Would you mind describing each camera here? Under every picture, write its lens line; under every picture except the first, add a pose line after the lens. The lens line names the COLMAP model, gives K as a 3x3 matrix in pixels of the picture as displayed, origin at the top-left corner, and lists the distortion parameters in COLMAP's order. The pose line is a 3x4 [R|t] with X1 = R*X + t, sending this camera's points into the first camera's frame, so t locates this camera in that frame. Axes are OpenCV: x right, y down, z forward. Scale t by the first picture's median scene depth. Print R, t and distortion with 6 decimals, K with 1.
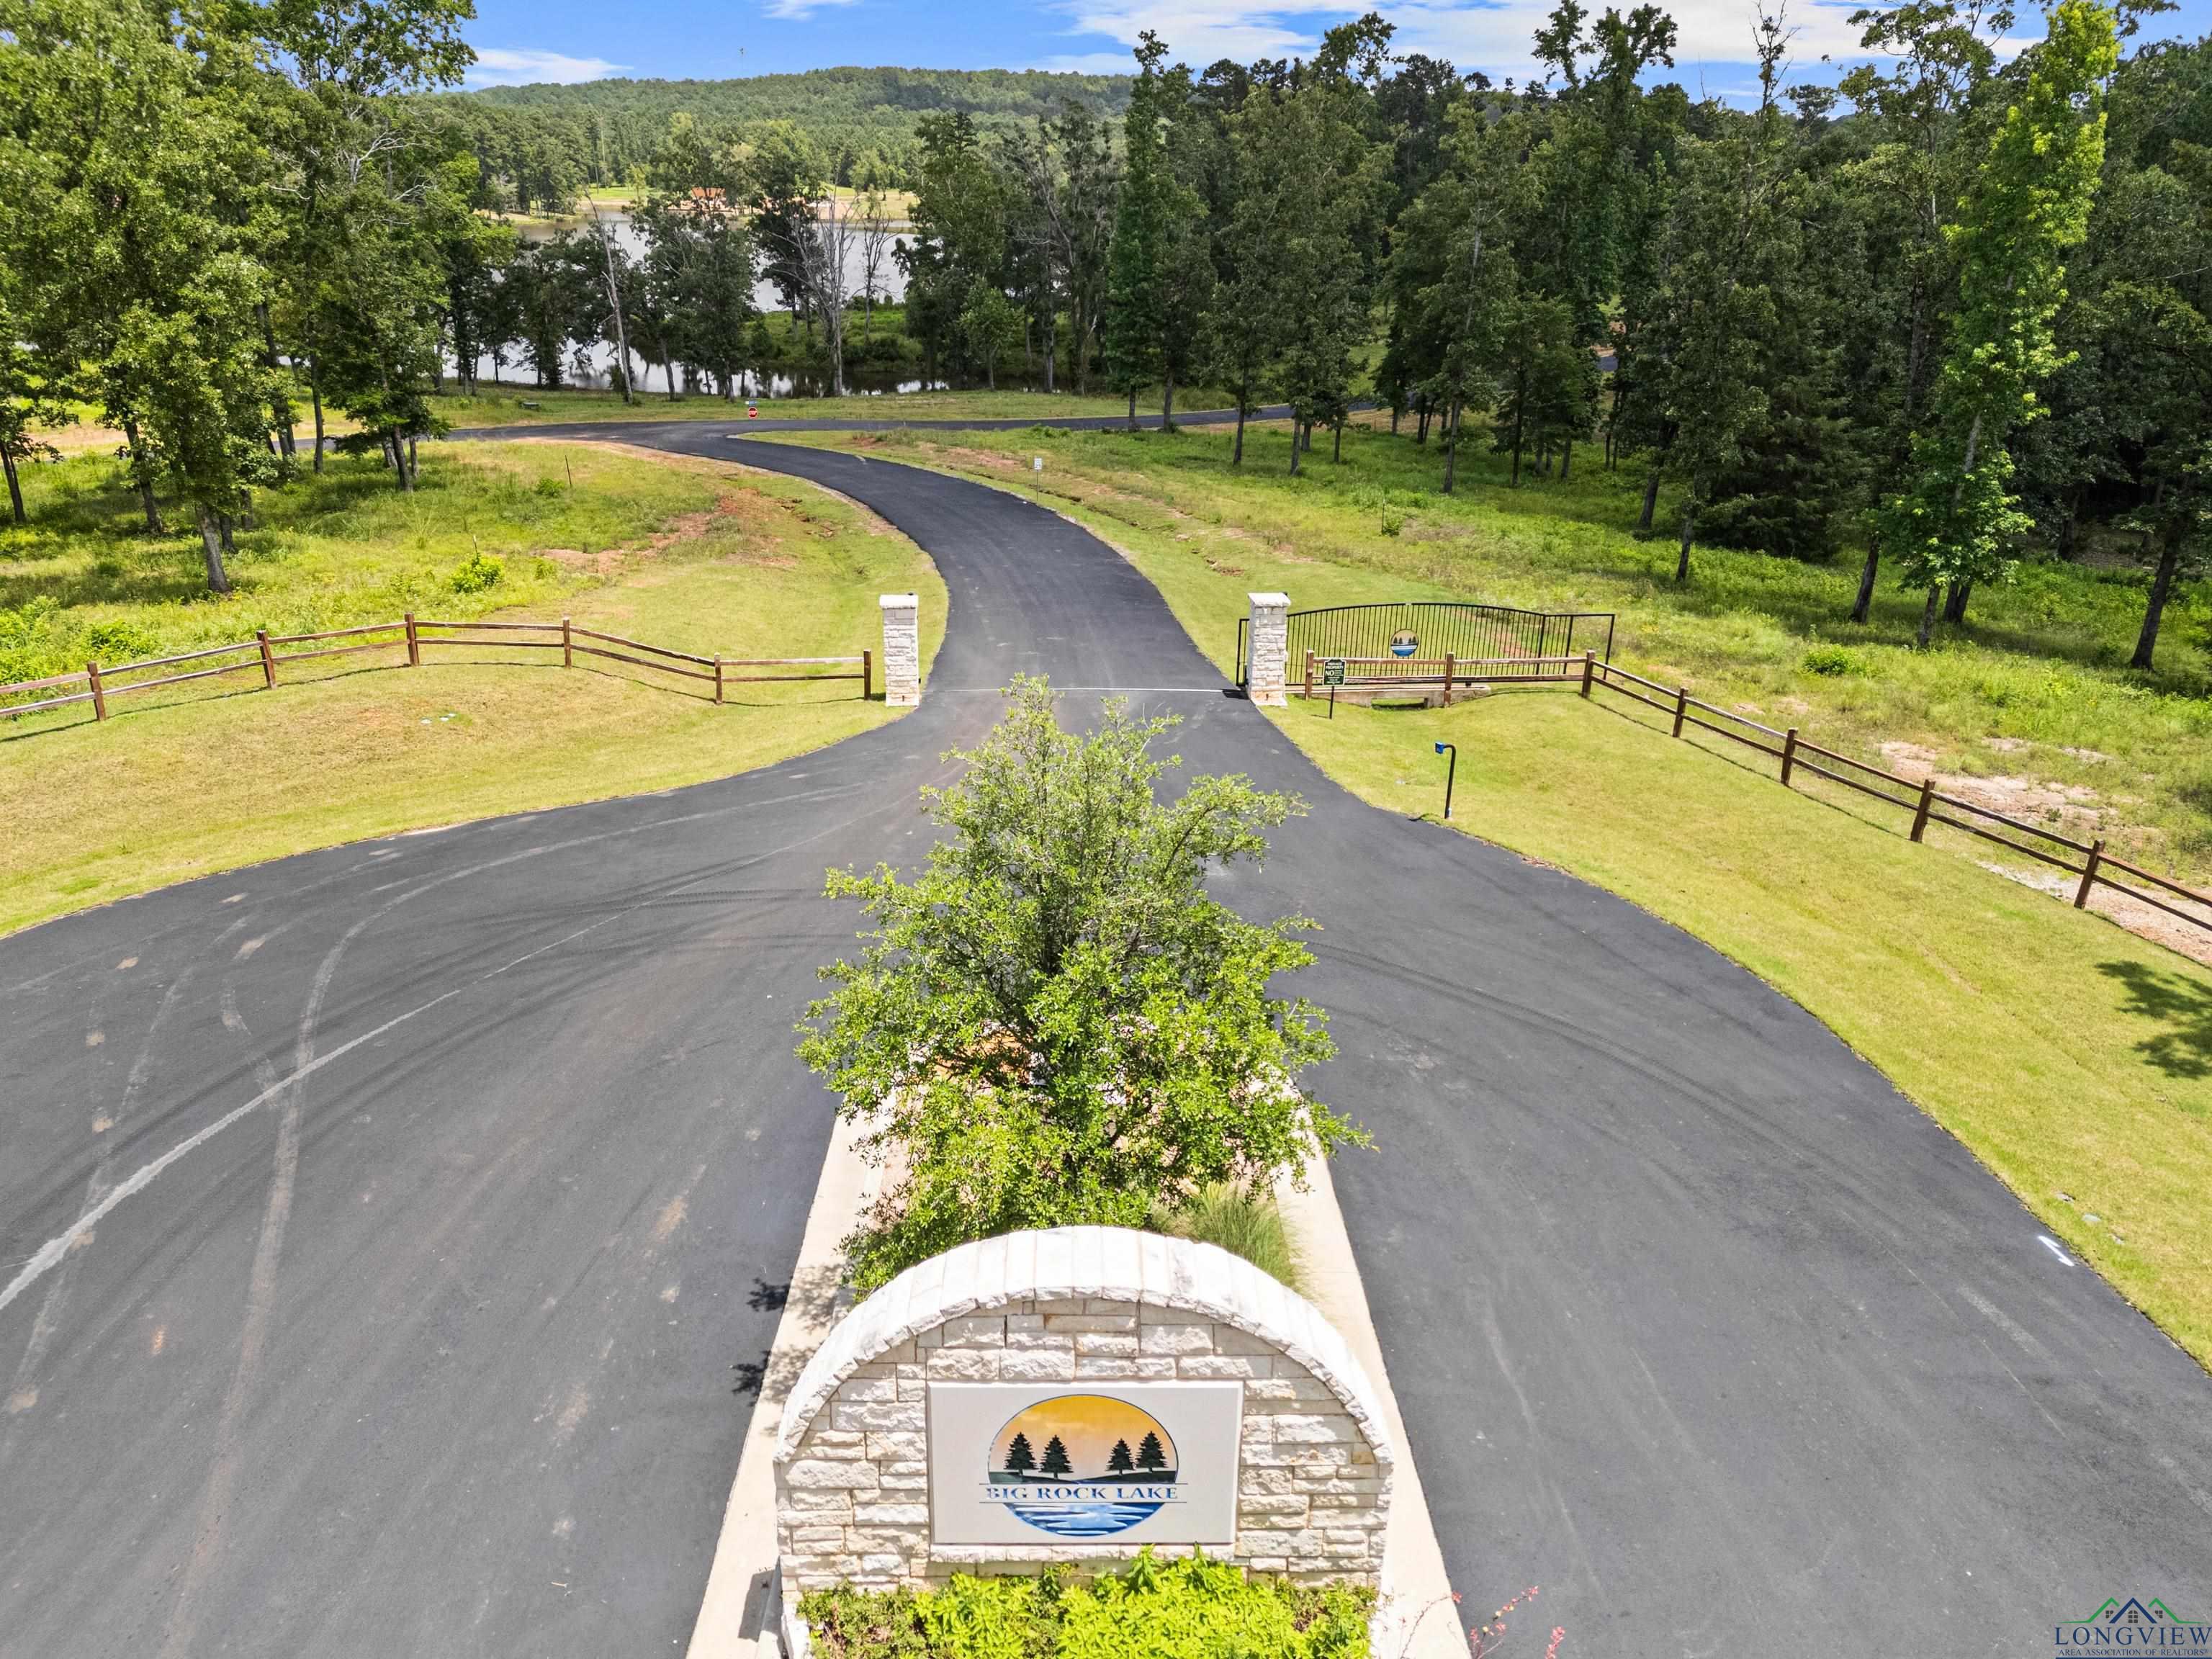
lens RADIAL K [[1596.1, 0, 1102.8], [0, 1596.1, 814.4], [0, 0, 1]] dist [0.089202, -0.086565]
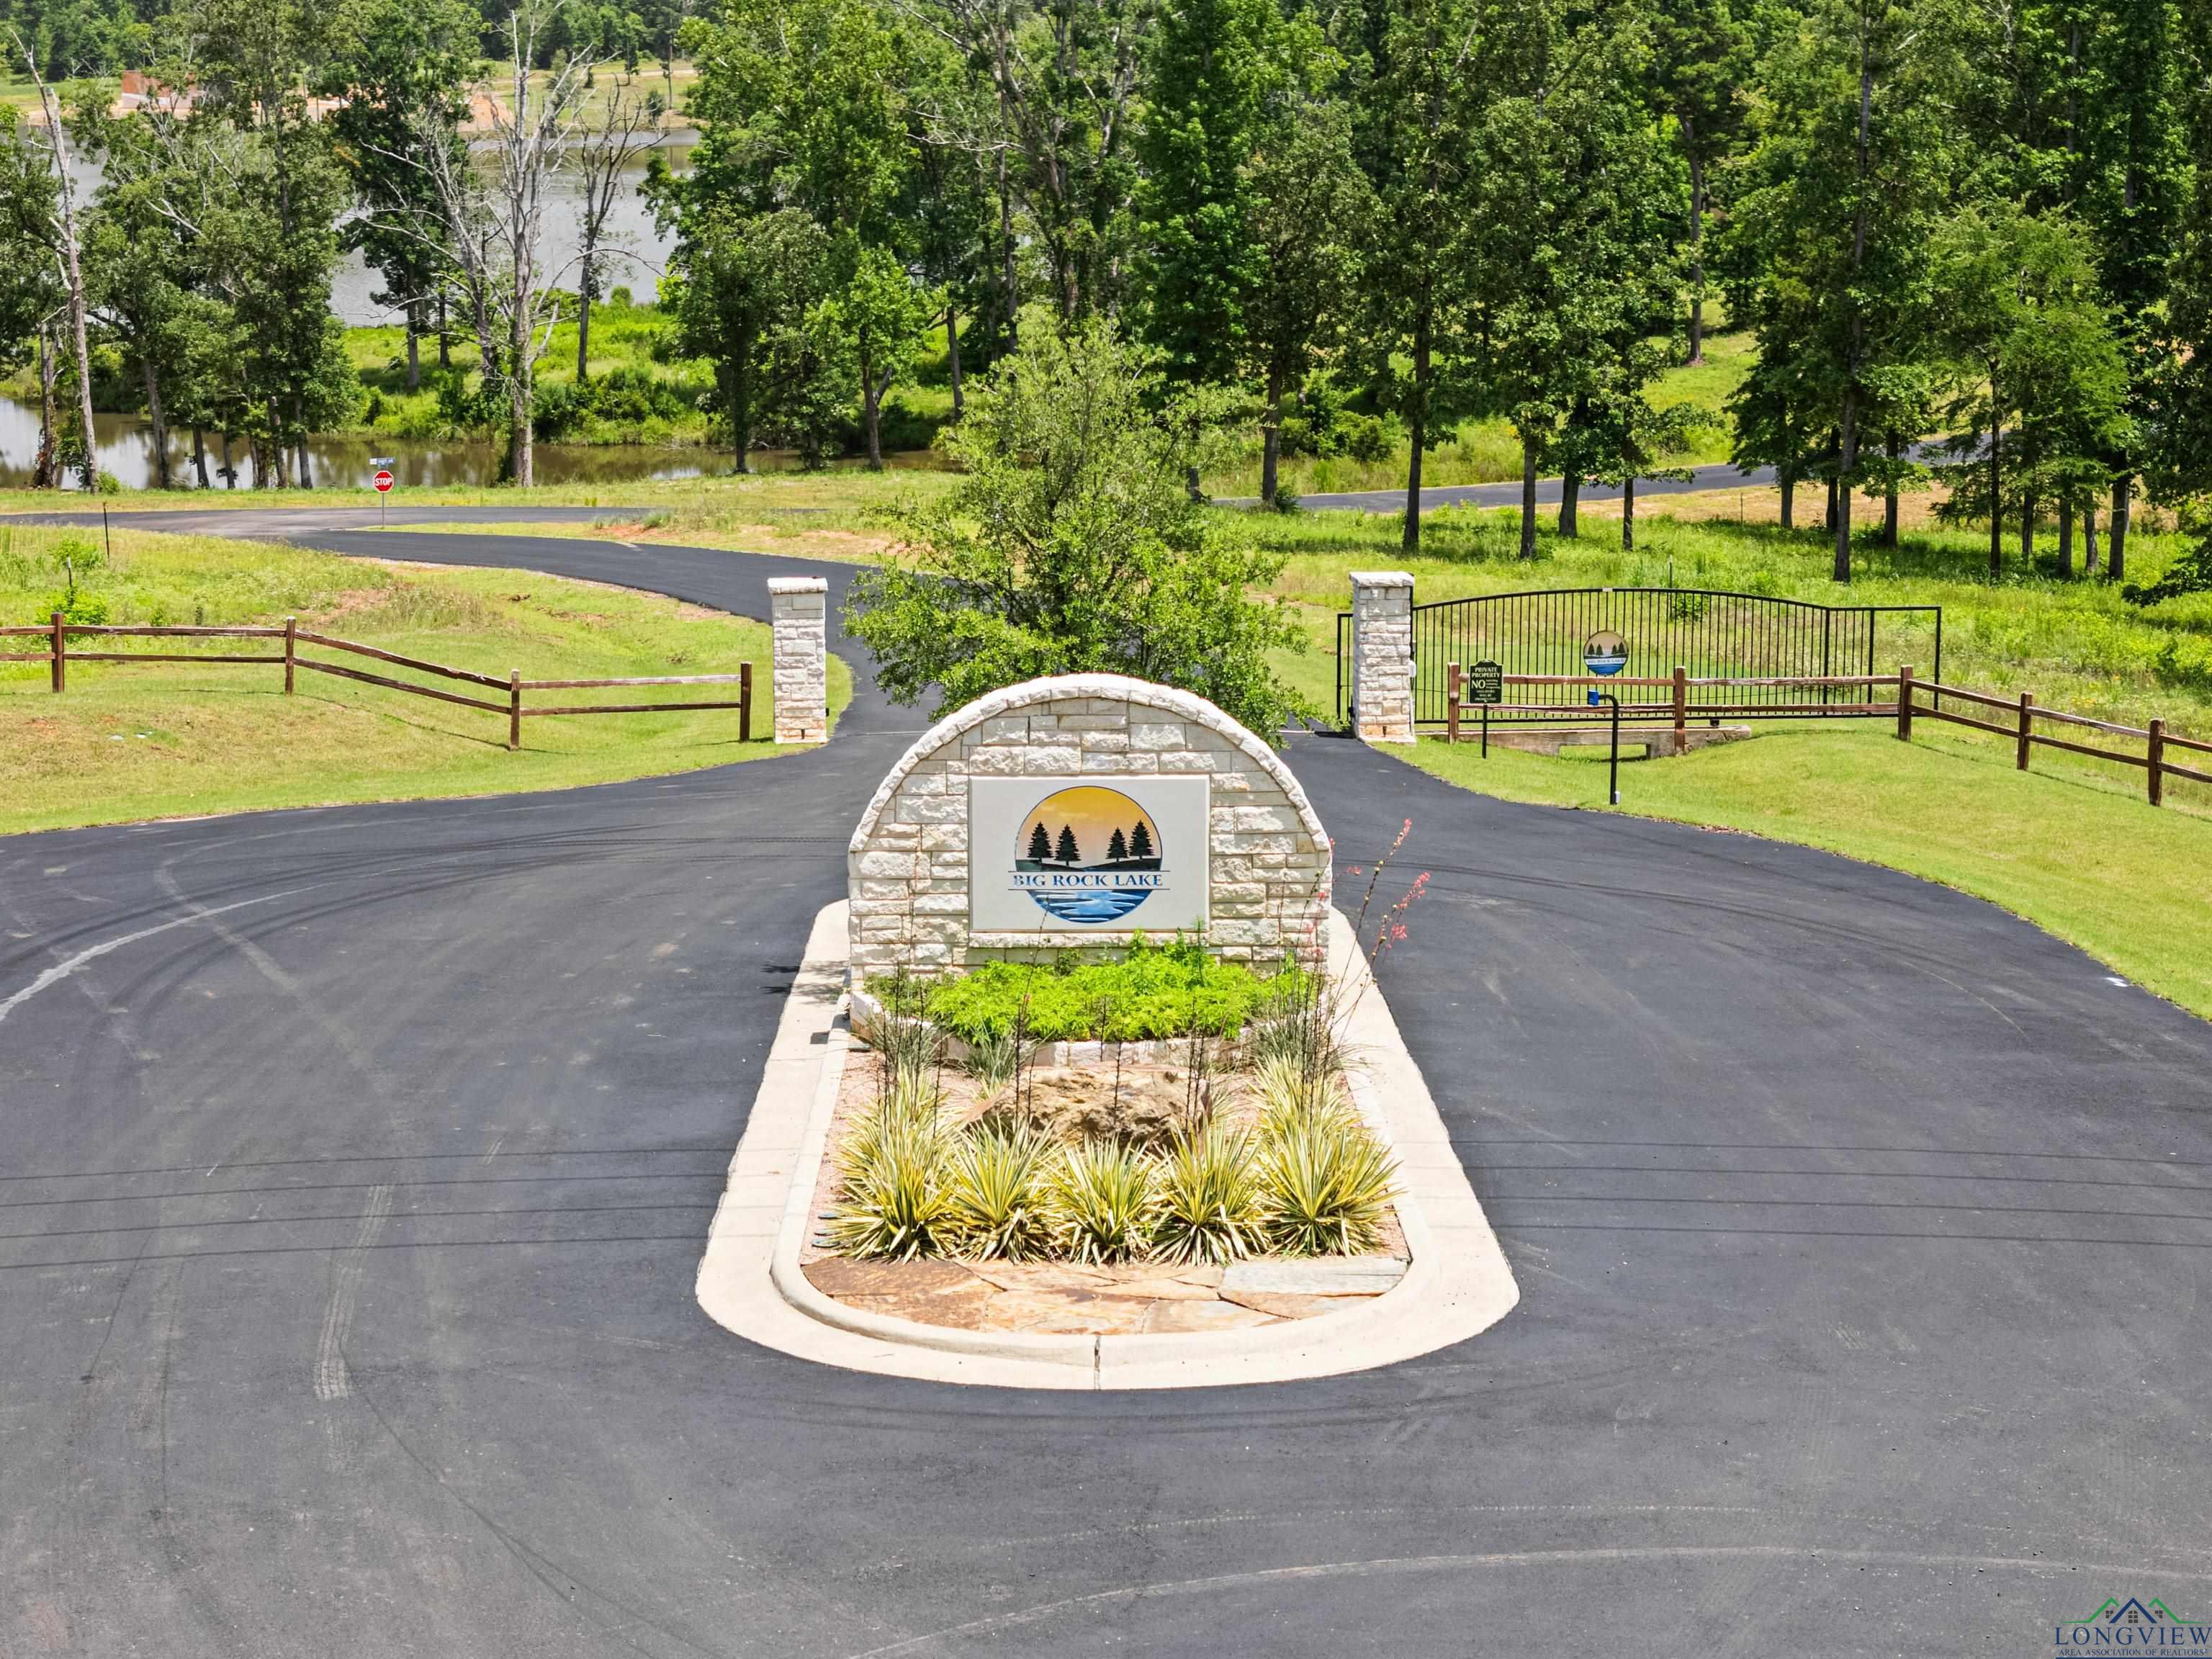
lens RADIAL K [[4405.7, 0, 1001.7], [0, 4405.7, 761.5], [0, 0, 1]] dist [-0.012797, 0.000000]
pose [[0.999364, -0.015073, -0.032309, 0.009606], [0.007979, 0.977805, -0.209365, 0.307242], [0.034748, 0.208974, 0.977304, -0.707952]]
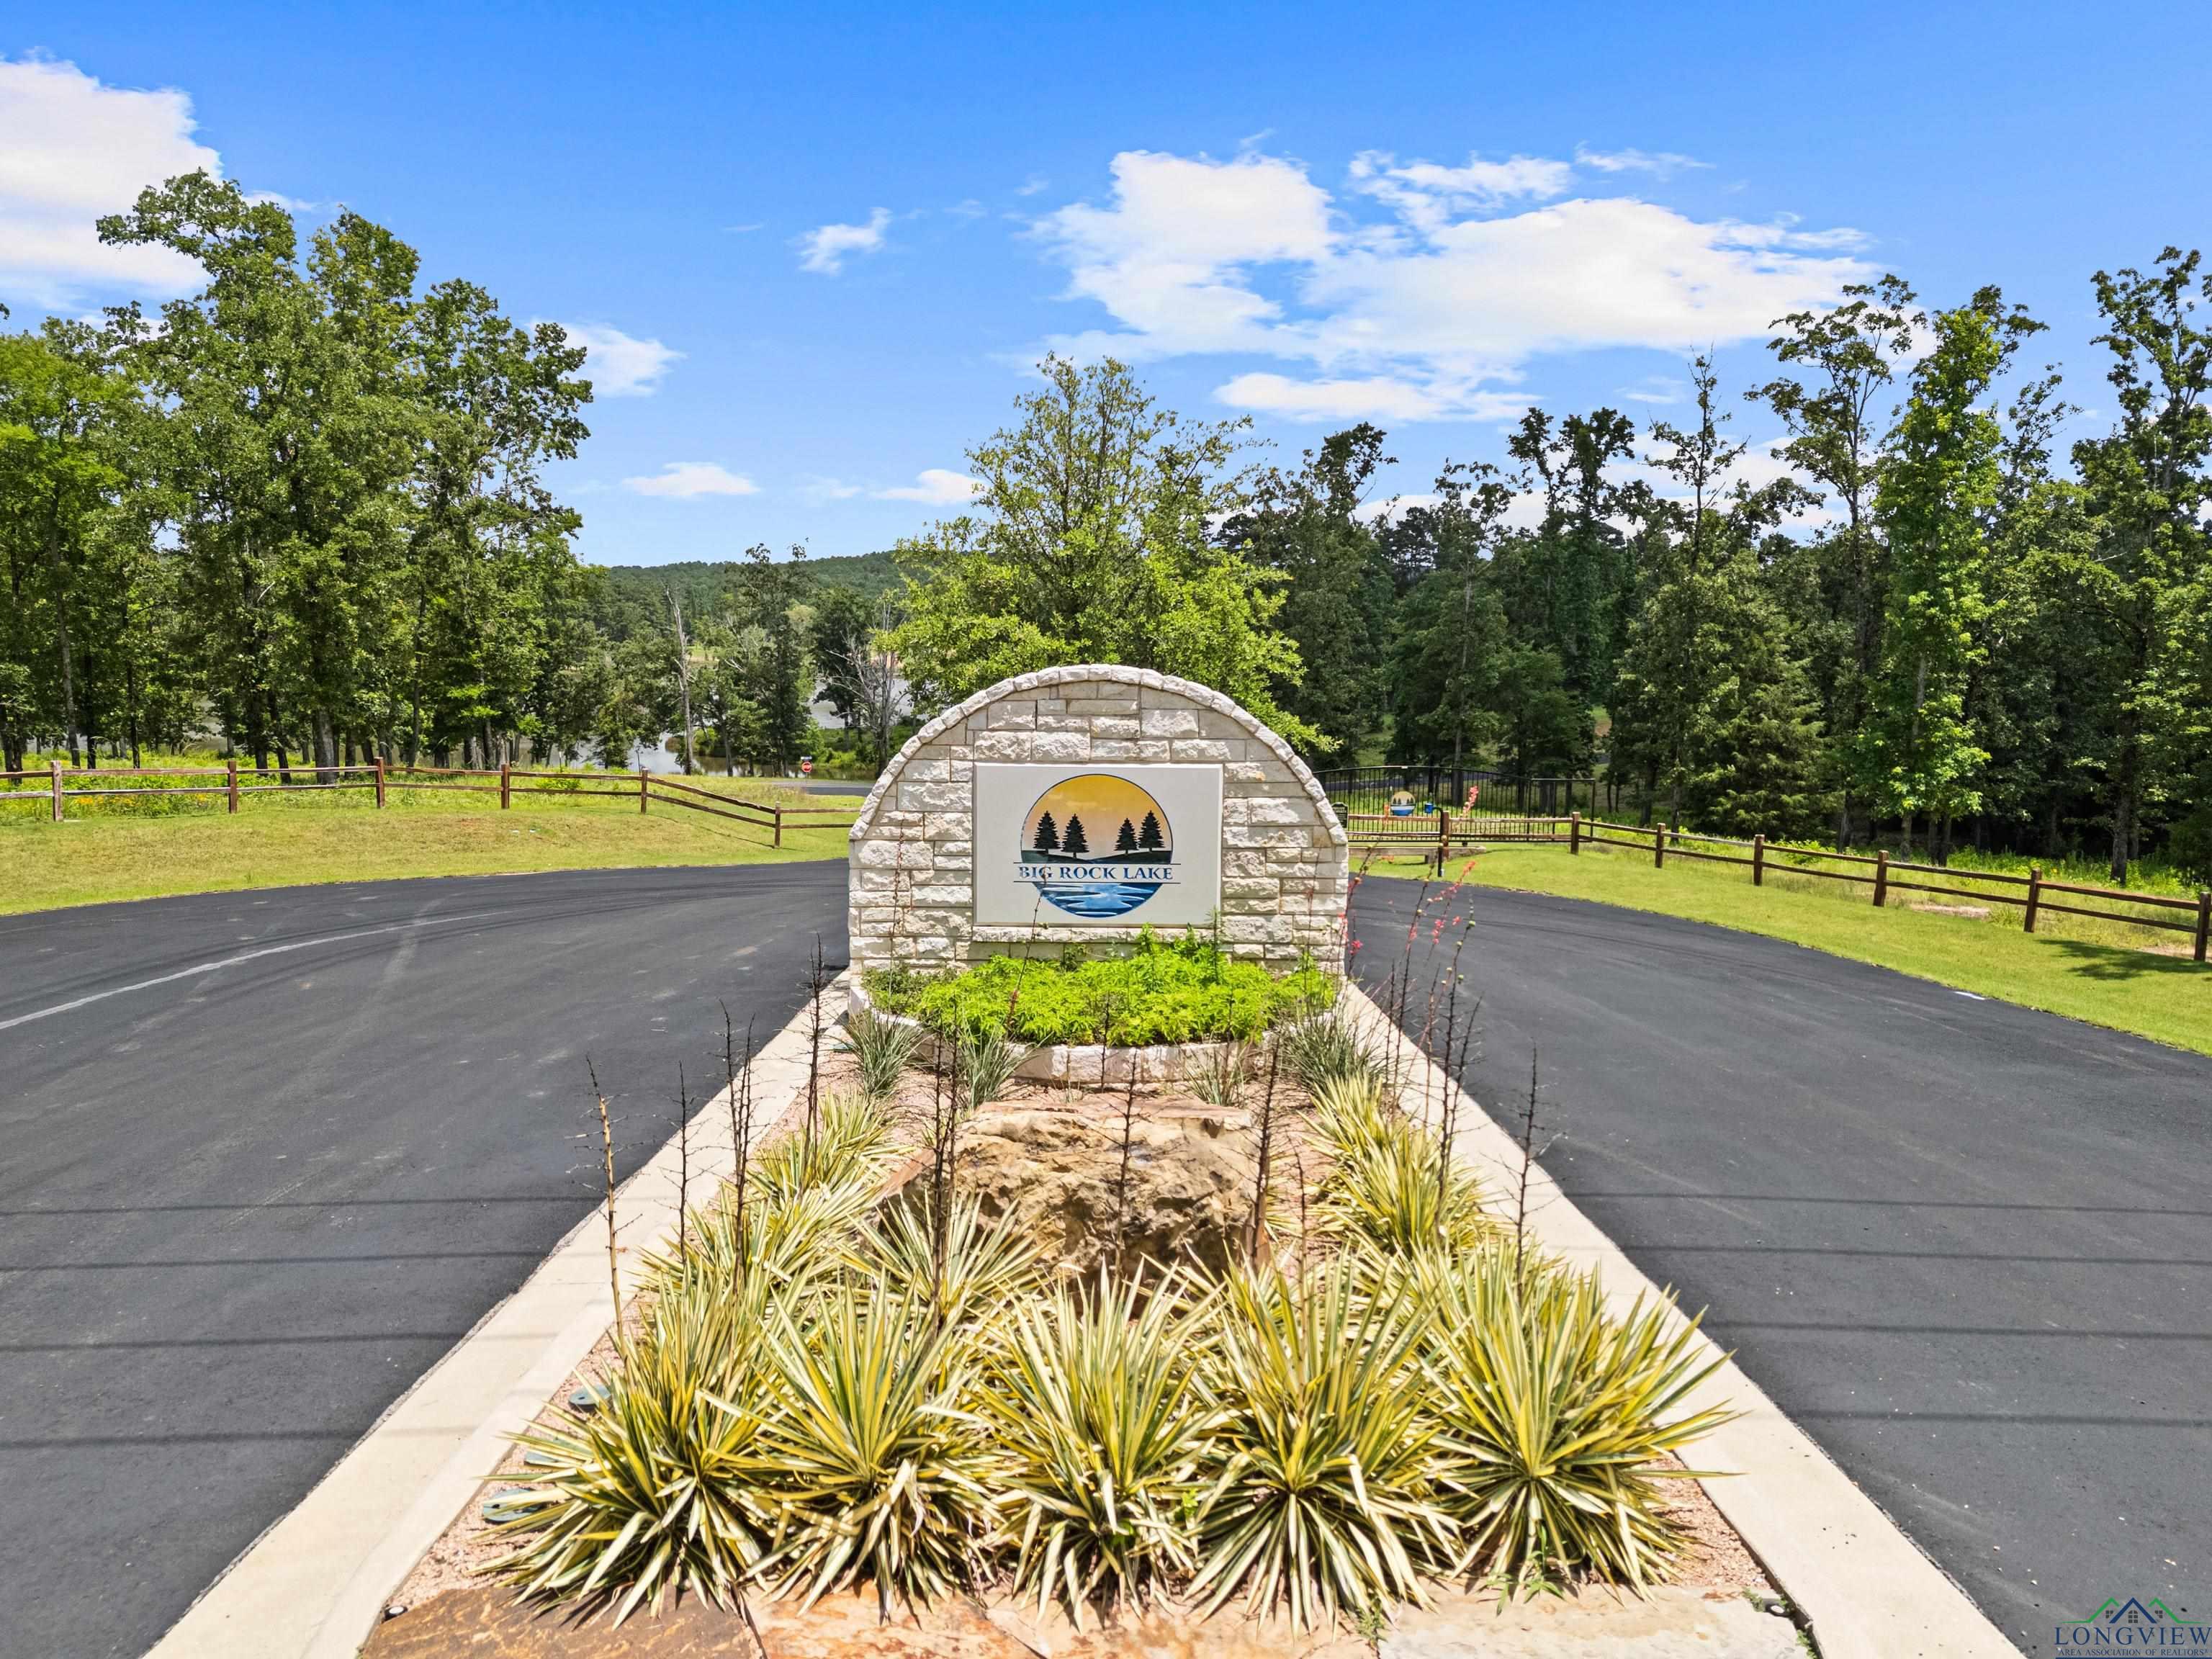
lens RADIAL K [[1596.1, 0, 1103.6], [0, 1596.1, 818.1], [0, 0, 1]] dist [0.089202, -0.086565]
pose [[0.999821, -0.003650, -0.018574, 0.004650], [-0.001397, 0.964341, -0.264657, 0.204006], [0.018878, 0.264636, 0.964164, -0.055709]]
